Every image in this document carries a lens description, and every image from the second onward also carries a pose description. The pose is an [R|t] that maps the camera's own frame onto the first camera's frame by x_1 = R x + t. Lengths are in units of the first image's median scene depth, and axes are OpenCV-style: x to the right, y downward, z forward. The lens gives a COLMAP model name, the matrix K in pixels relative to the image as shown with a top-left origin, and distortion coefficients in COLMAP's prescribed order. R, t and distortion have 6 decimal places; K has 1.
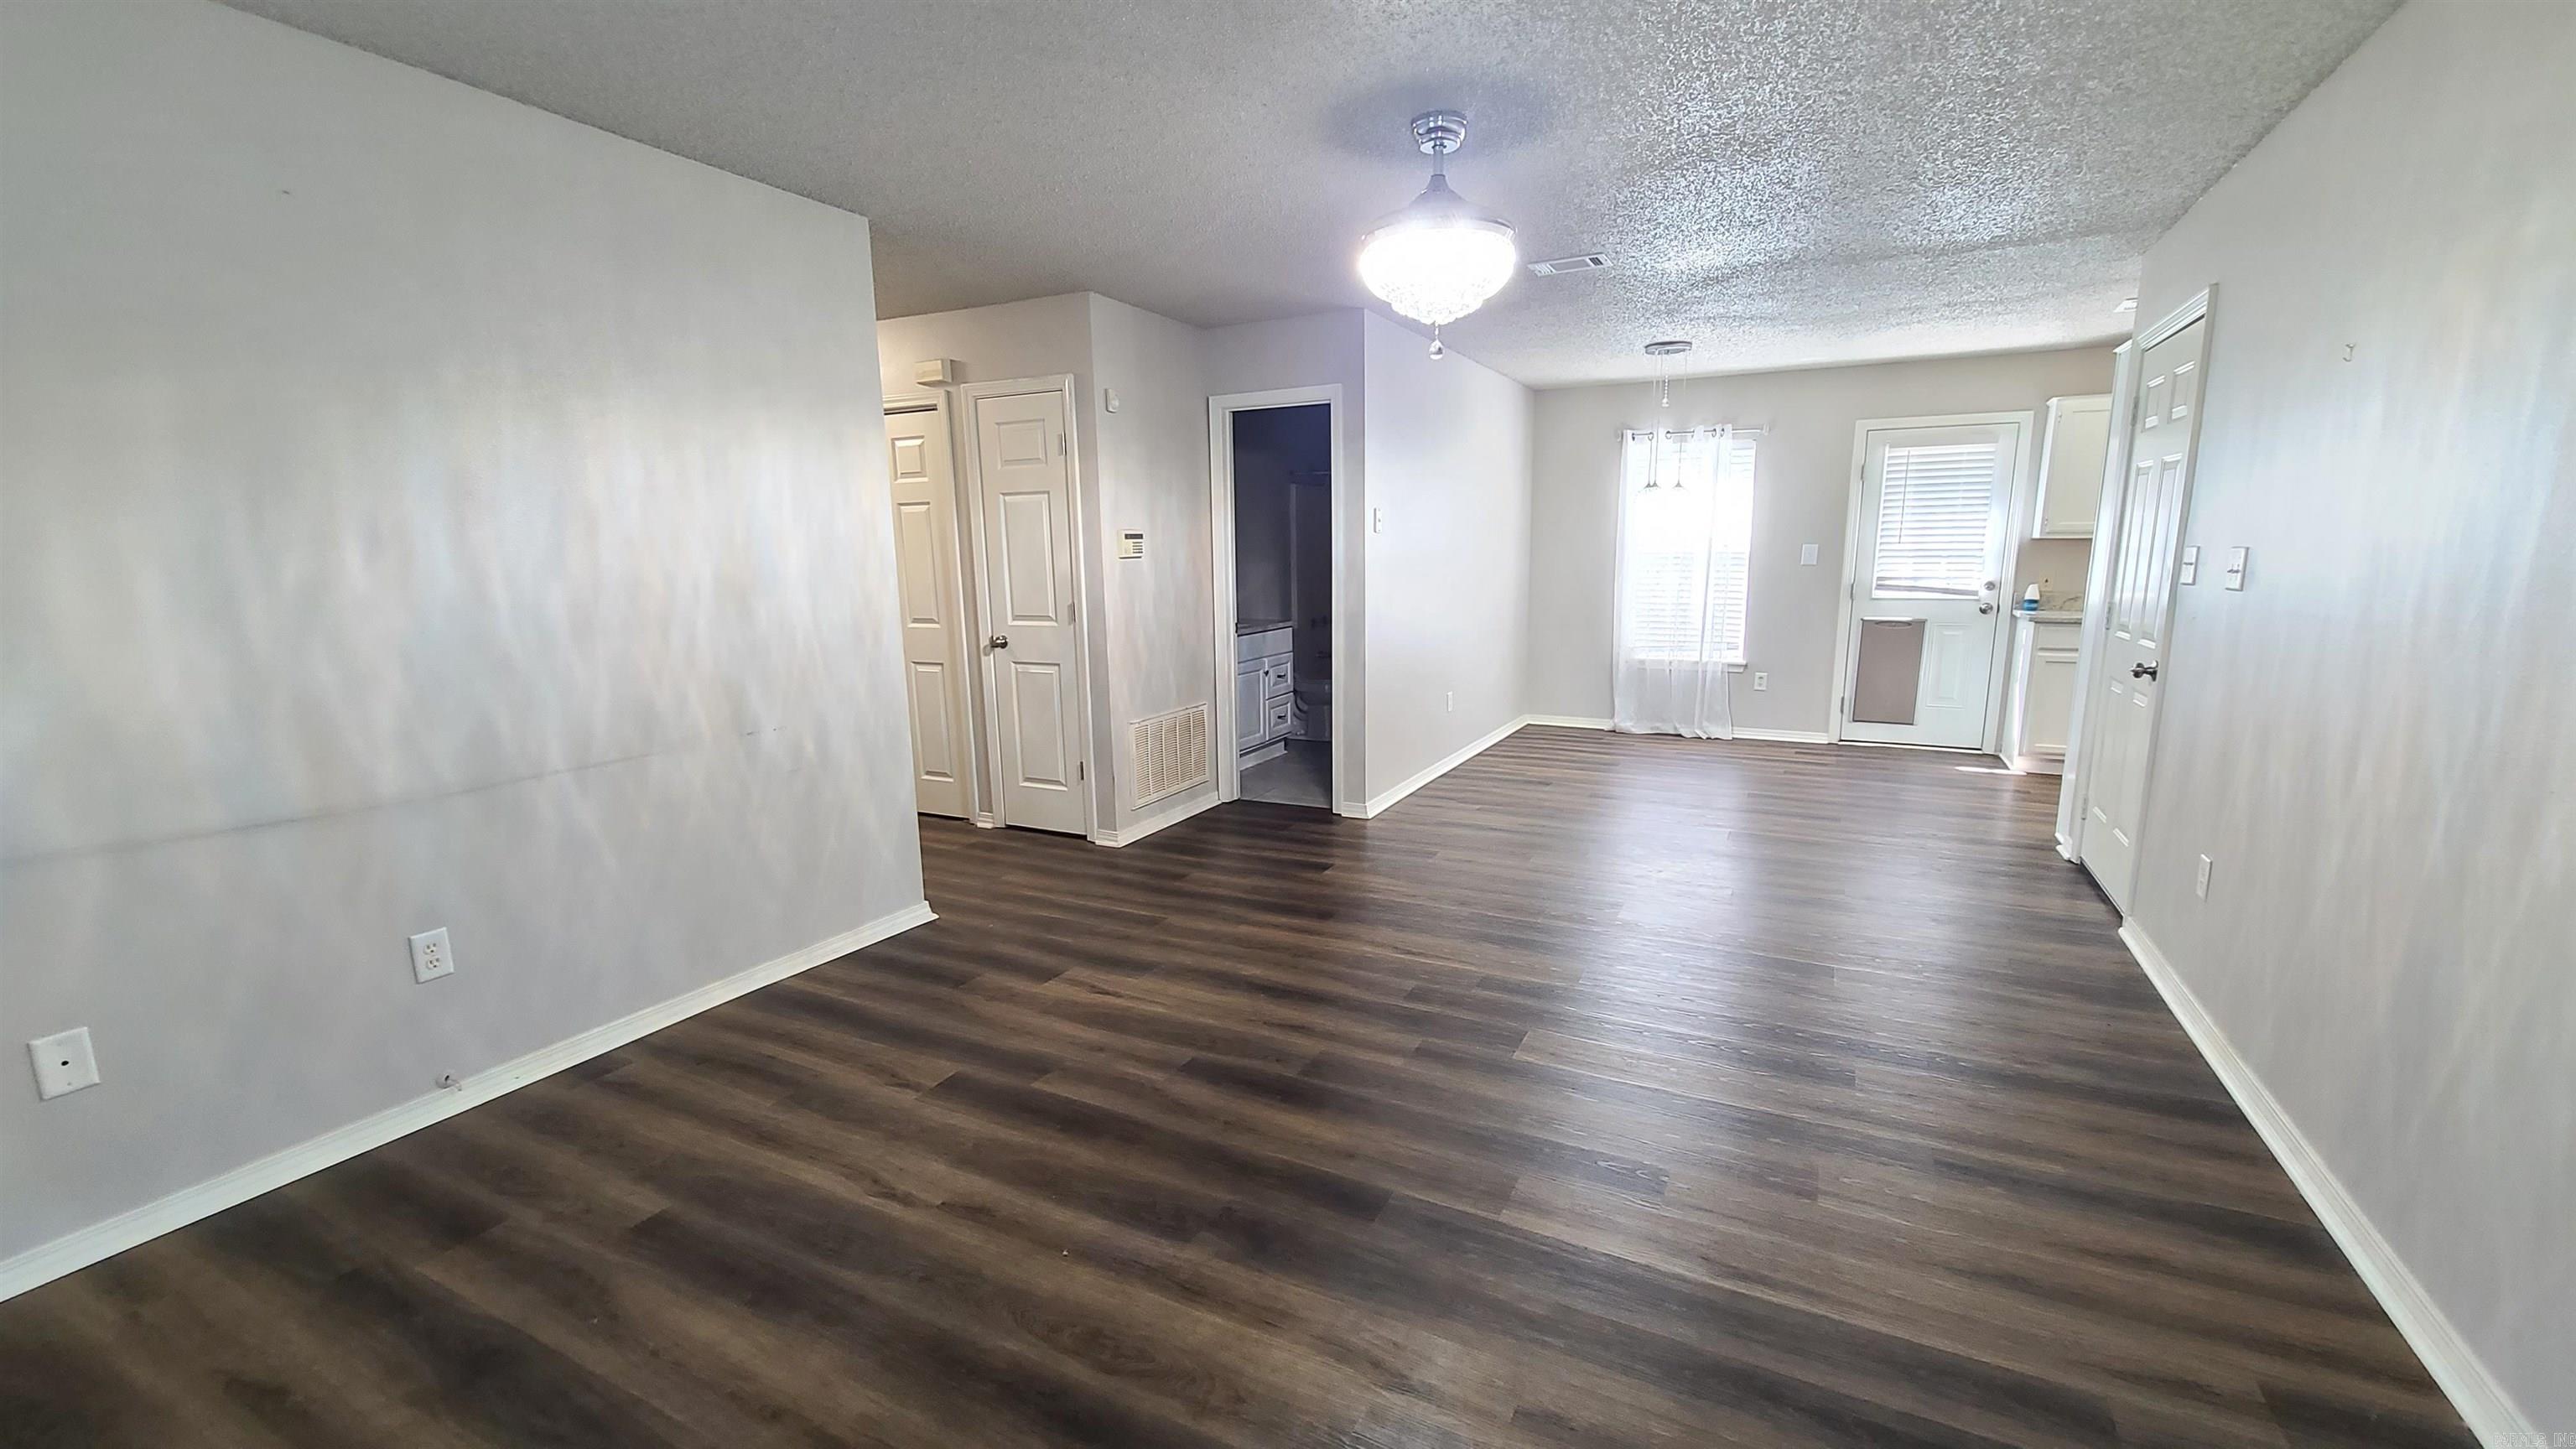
lens RADIAL K [[1046.5, 0, 1289.5], [0, 1046.5, 723.6], [0, 0, 1]] dist [-0.002515, -0.000663]
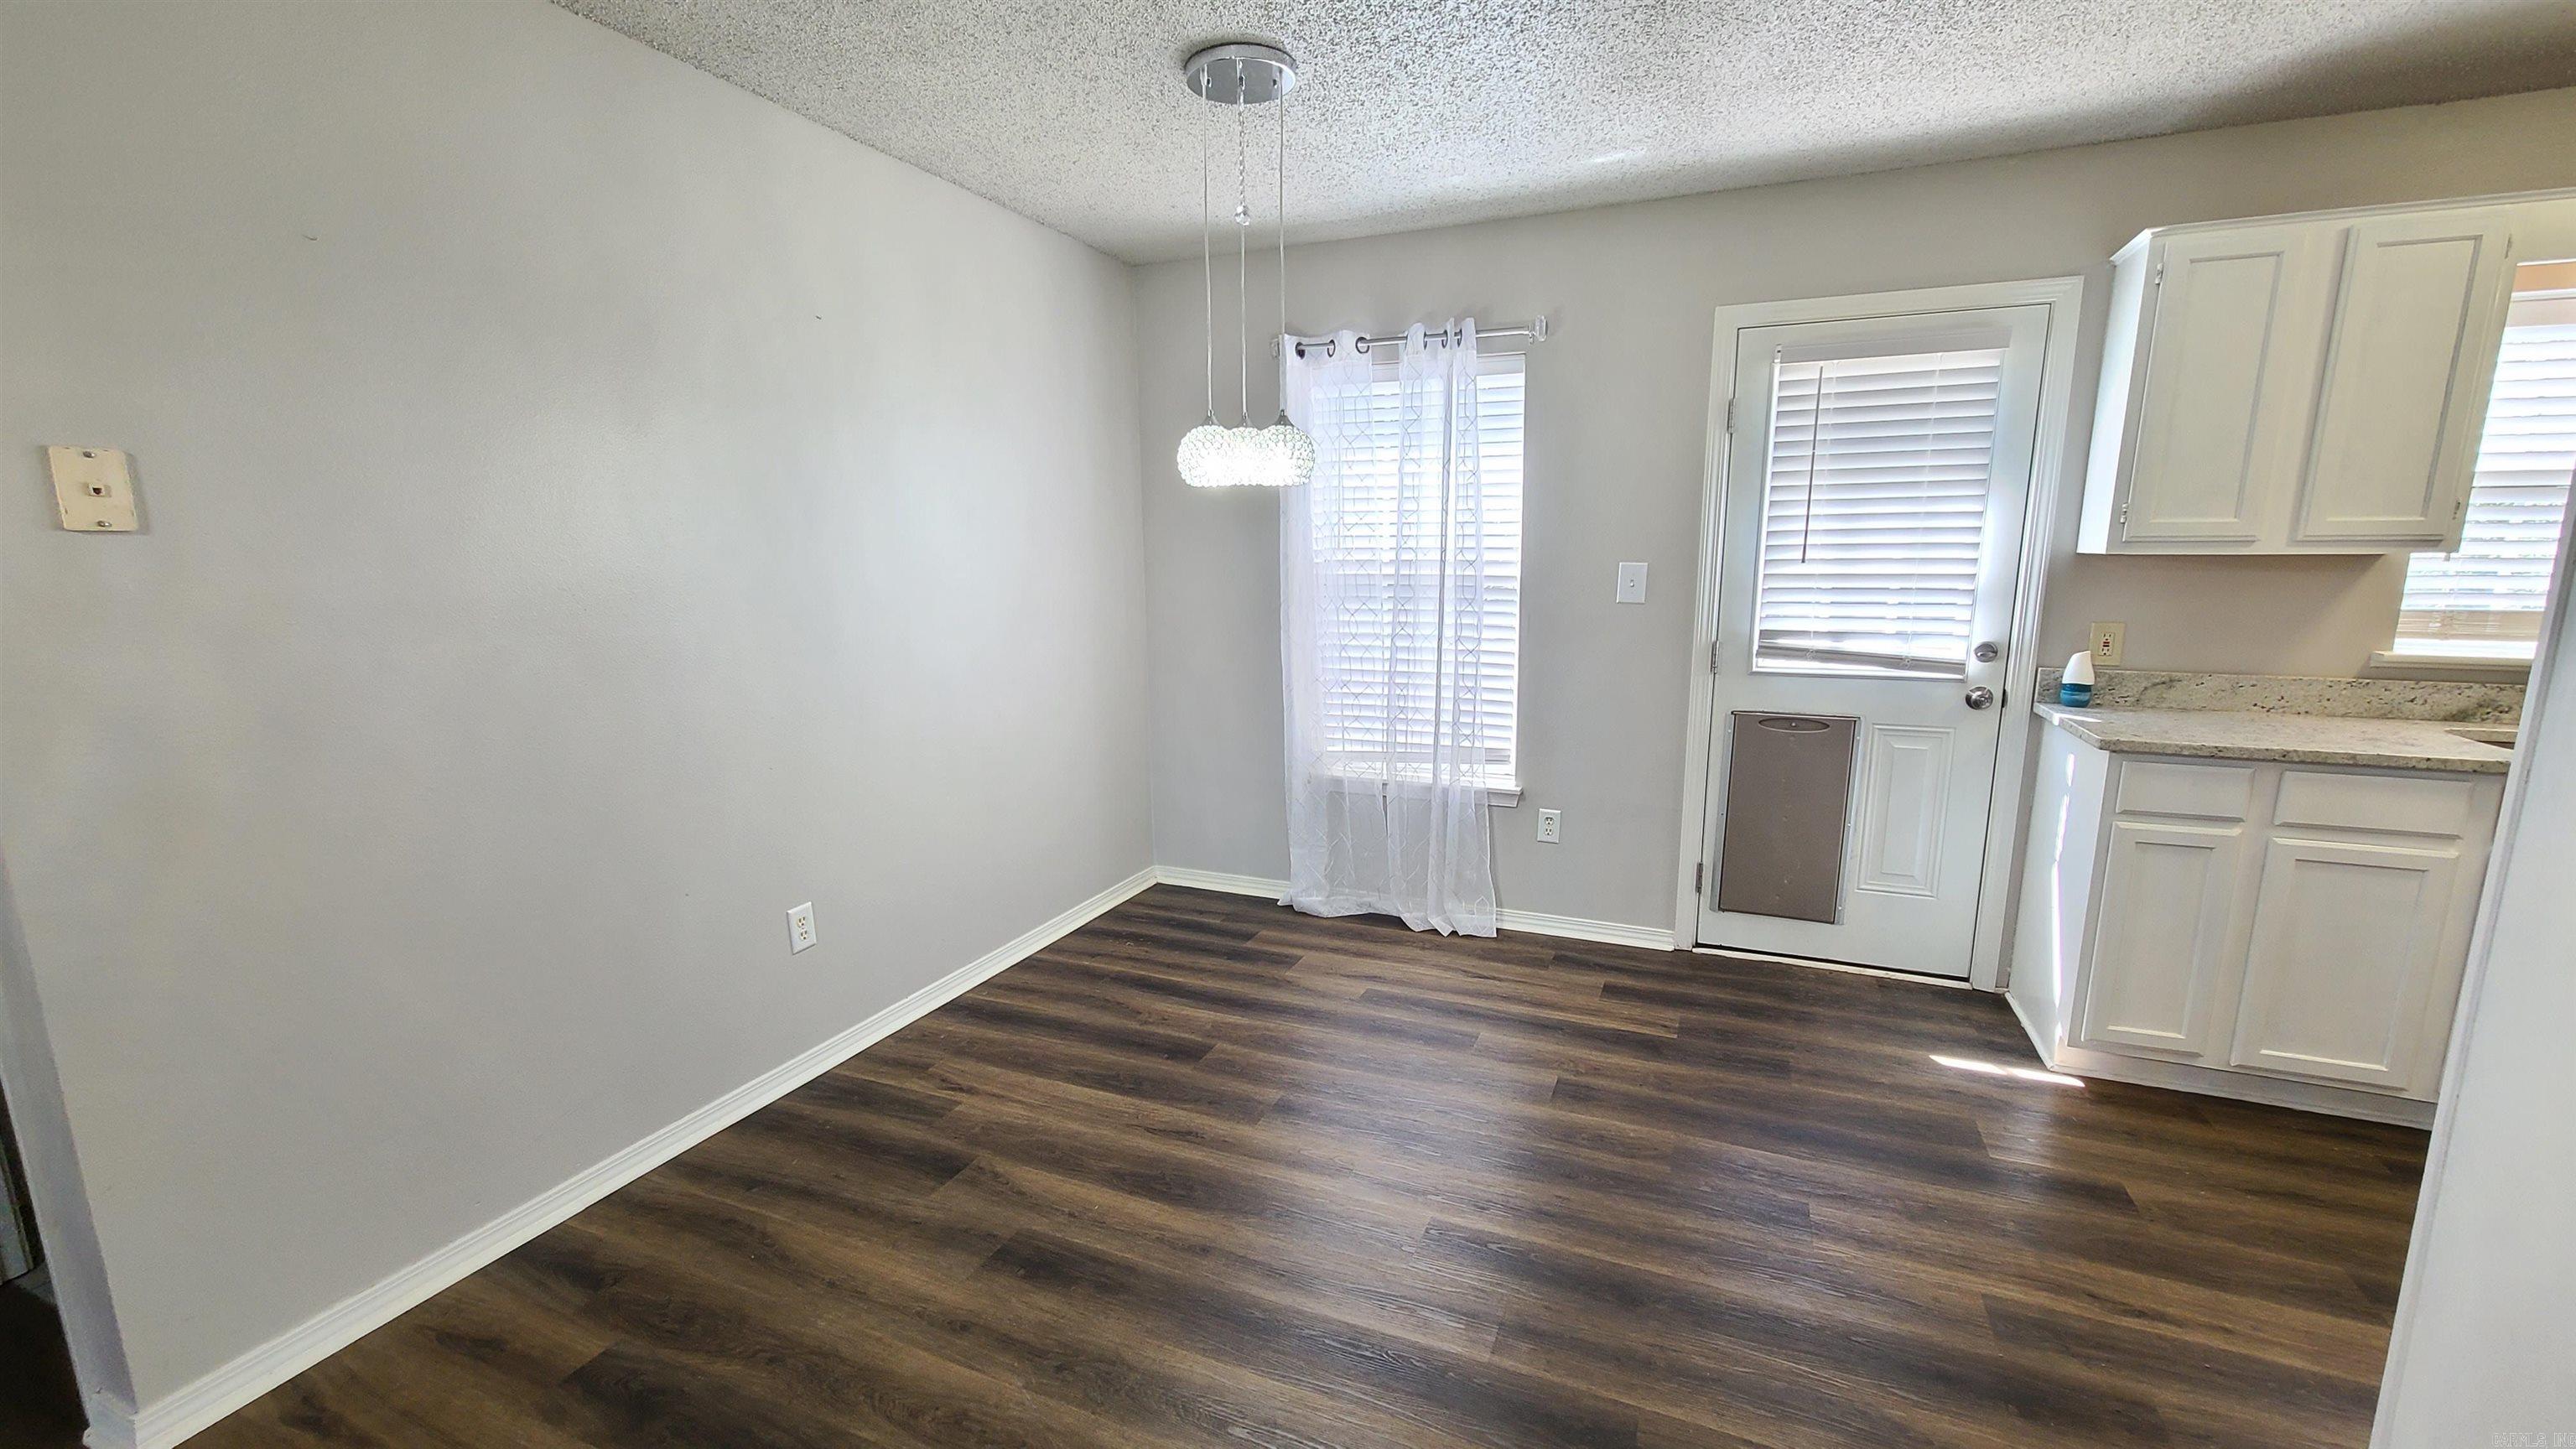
lens RADIAL K [[1046.5, 0, 1283.4], [0, 1046.5, 722.0], [0, 0, 1]] dist [-0.002515, -0.000663]
pose [[0.997773, -0.004730, 0.066540, 0.304155], [0.005437, 0.999931, -0.010441, -0.092863], [-0.066486, 0.010780, 0.997729, 0.522828]]
